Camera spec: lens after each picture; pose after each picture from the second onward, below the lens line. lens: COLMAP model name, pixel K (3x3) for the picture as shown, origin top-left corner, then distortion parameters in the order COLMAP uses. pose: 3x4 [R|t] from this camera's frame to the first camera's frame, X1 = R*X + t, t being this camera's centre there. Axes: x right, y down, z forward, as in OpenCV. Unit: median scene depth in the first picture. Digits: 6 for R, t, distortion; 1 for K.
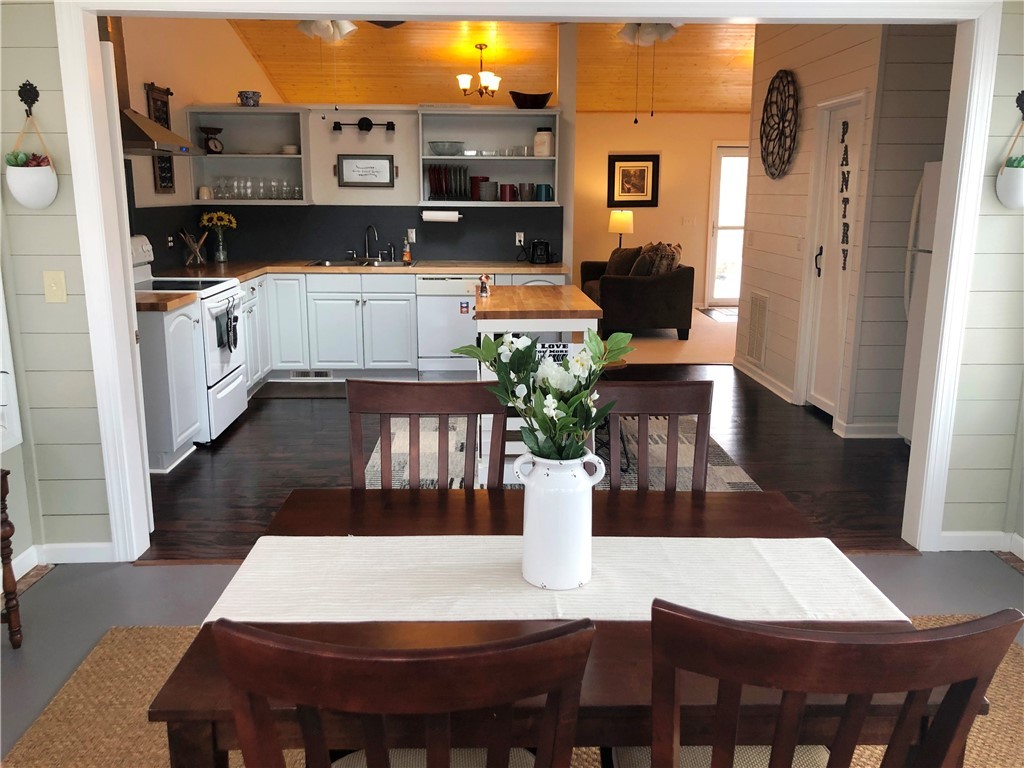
lens RADIAL K [[840.8, 0, 505.8], [0, 840.8, 382.0], [0, 0, 1]] dist [0.041302, -0.070133]
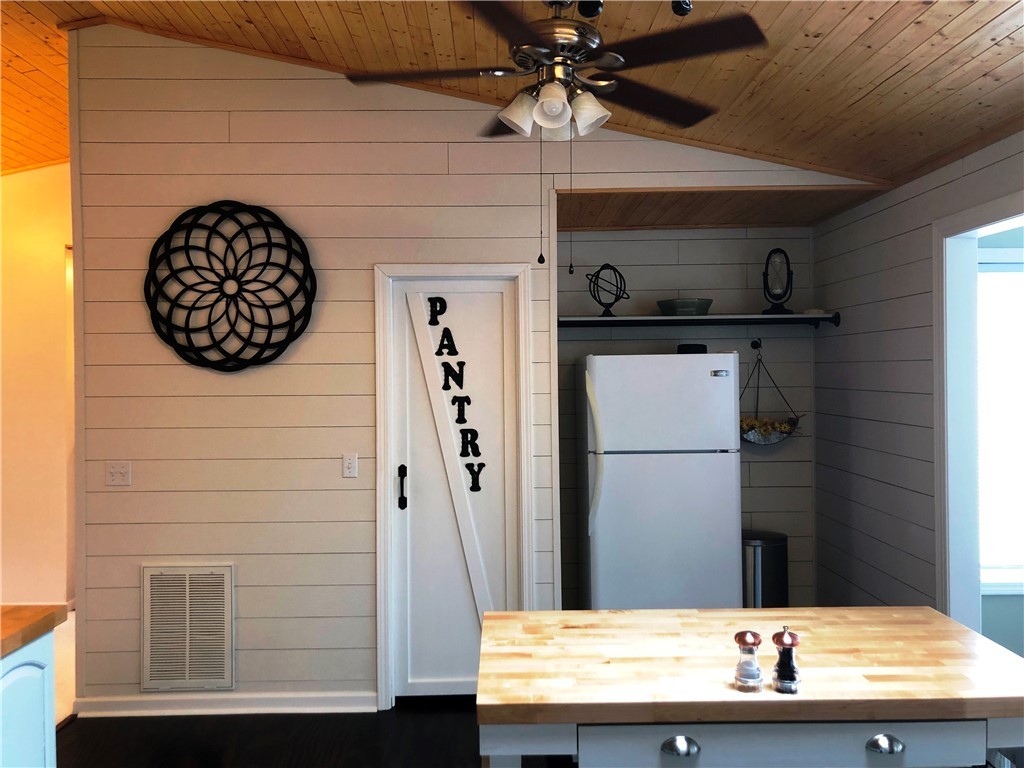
lens RADIAL K [[840.8, 0, 505.8], [0, 840.8, 382.0], [0, 0, 1]] dist [0.041302, -0.070133]
pose [[0.027334, -0.014220, 0.999525, -0.279922], [0.225898, 0.974121, 0.007681, -0.183406], [-0.973767, 0.225581, 0.029839, 0.755258]]
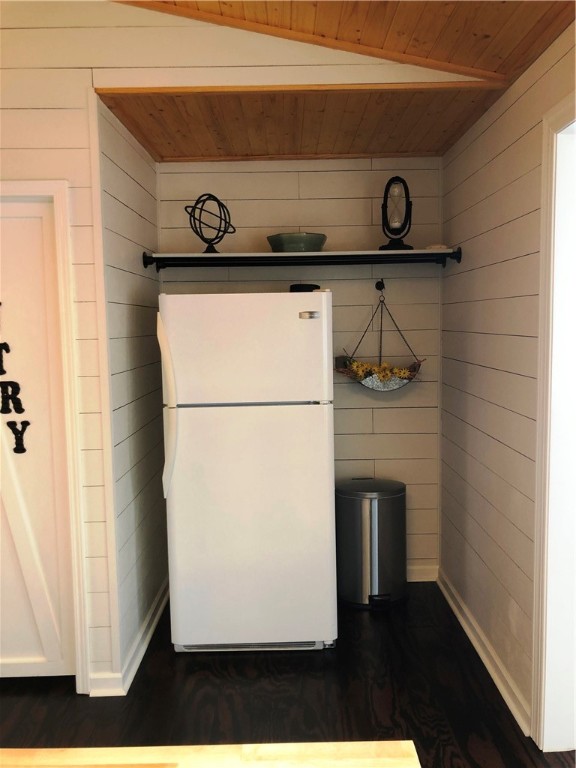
lens RADIAL K [[630.6, 0, 298.2], [0, 630.6, 377.9], [0, 0, 1]] dist [0.041302, -0.070133]
pose [[0.013871, -0.090709, 0.995781, -0.059825], [0.232599, 0.968850, 0.085015, -0.145598], [-0.972474, 0.230439, 0.034538, 0.620647]]
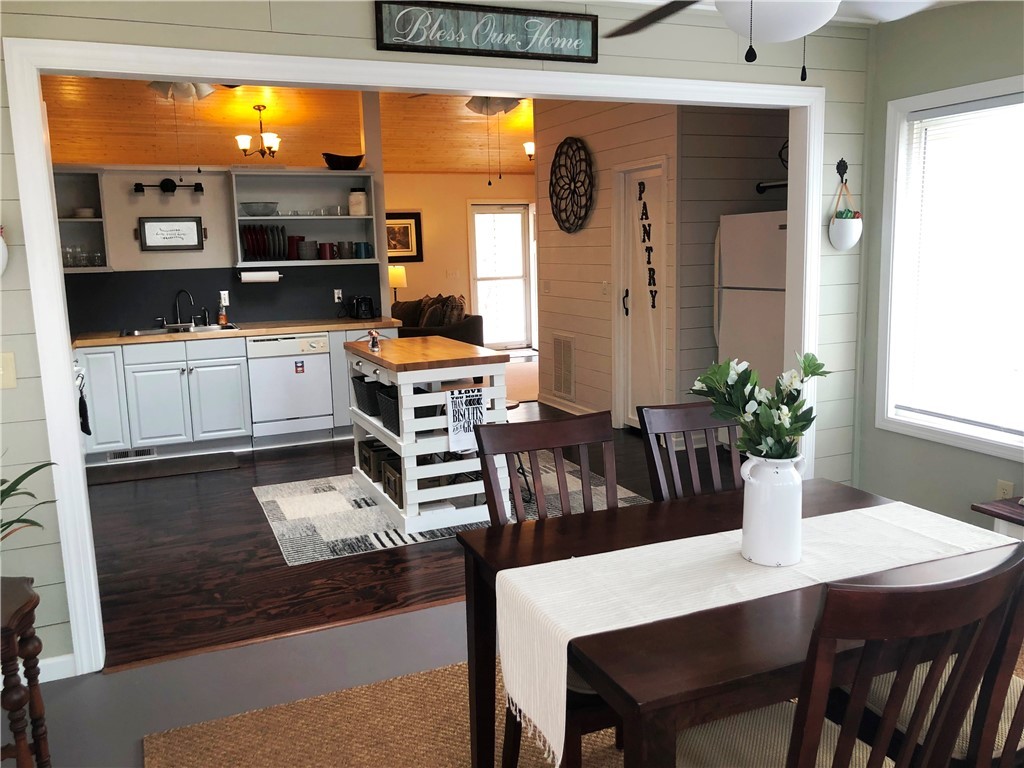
lens RADIAL K [[840.8, 0, 505.8], [0, 840.8, 382.0], [0, 0, 1]] dist [0.041302, -0.070133]
pose [[0.930242, -0.087377, 0.356392, -0.173605], [0.109965, 0.992980, -0.043577, -0.002049], [-0.350082, 0.079728, 0.933320, -0.004215]]
